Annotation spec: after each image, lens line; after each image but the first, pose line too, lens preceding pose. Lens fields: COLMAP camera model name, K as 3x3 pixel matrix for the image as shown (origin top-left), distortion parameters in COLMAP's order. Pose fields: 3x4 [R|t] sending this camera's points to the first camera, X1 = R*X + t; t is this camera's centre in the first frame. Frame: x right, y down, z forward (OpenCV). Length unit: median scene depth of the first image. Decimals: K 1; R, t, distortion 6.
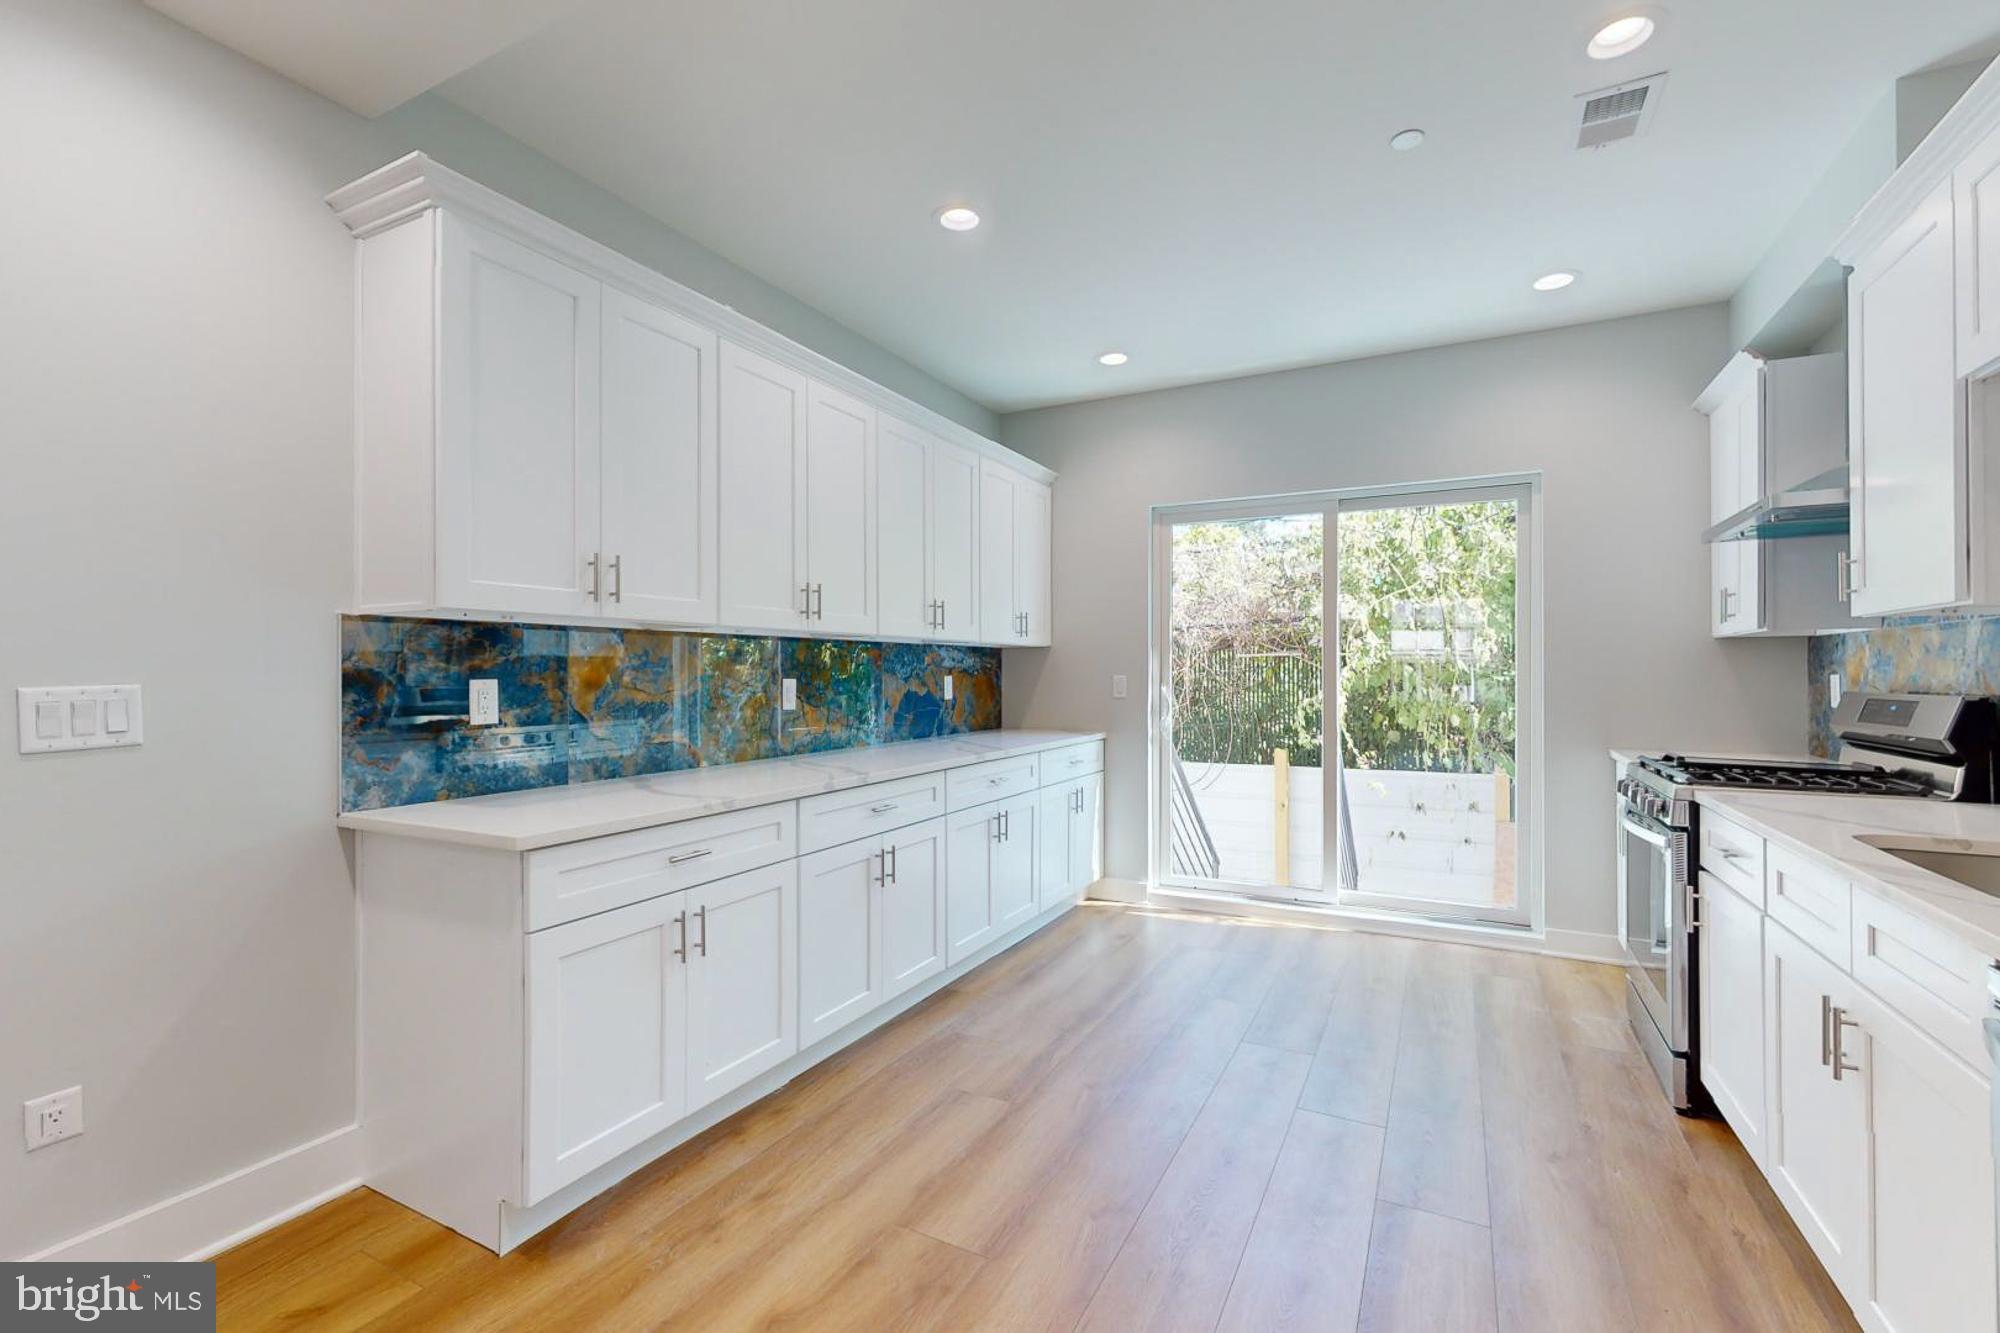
lens RADIAL K [[868.5, 0, 1000.0], [0, 868.5, 666.5], [0, 0, 1]] dist [-0.000471, -0.000077]
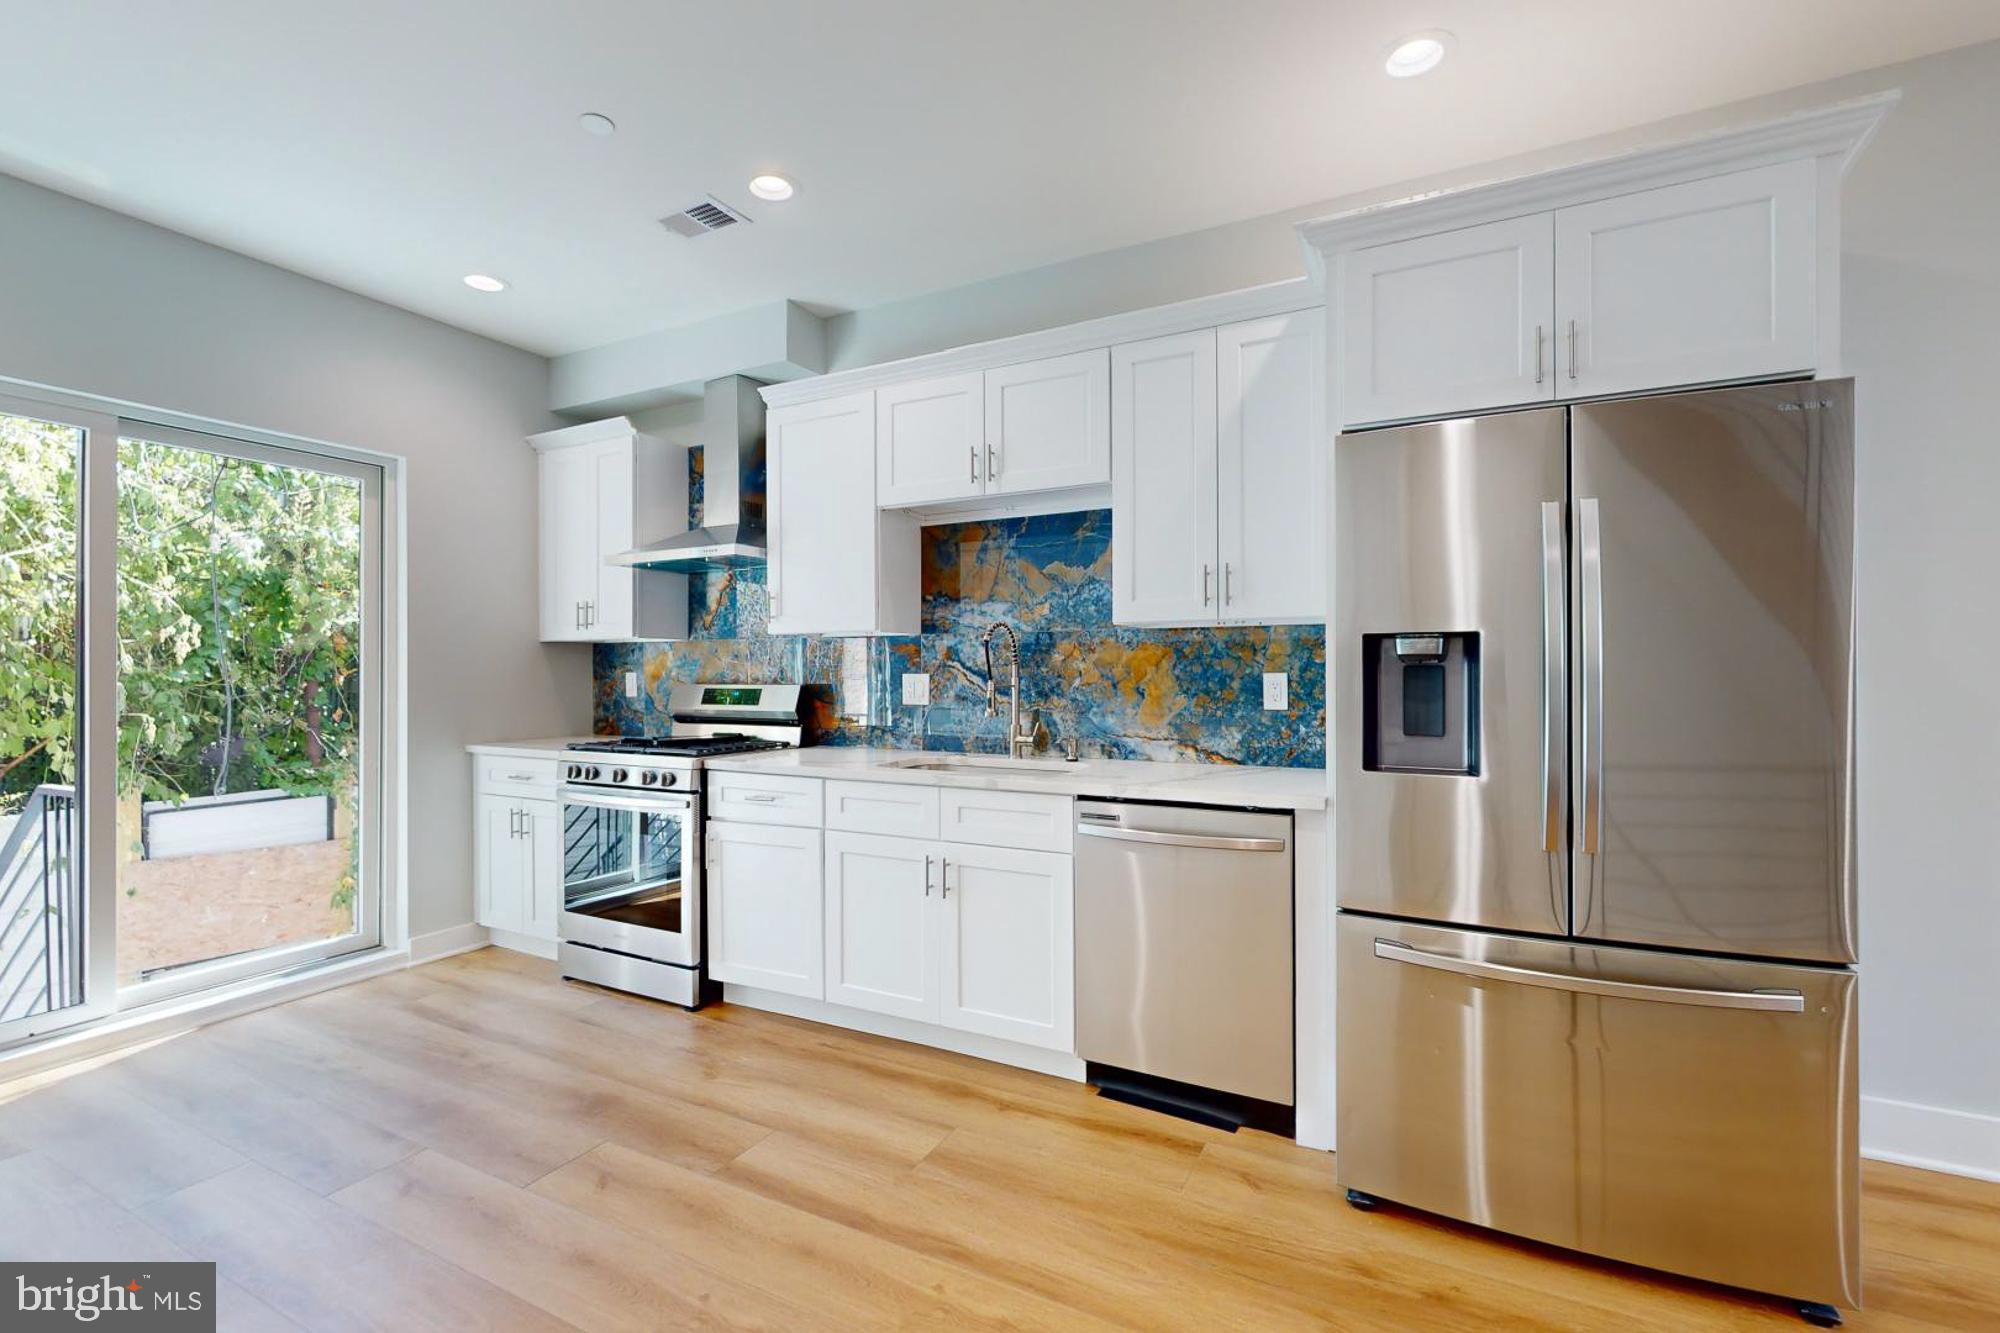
lens RADIAL K [[882.5, 0, 1000.3], [0, 882.5, 672.3], [0, 0, 1]] dist [0.000077, 0.000022]
pose [[0.005631, -0.001248, 0.999983, -0.407370], [-0.005182, 0.999986, 0.001277, 0.003997], [-0.999971, -0.005189, 0.005624, 0.418252]]
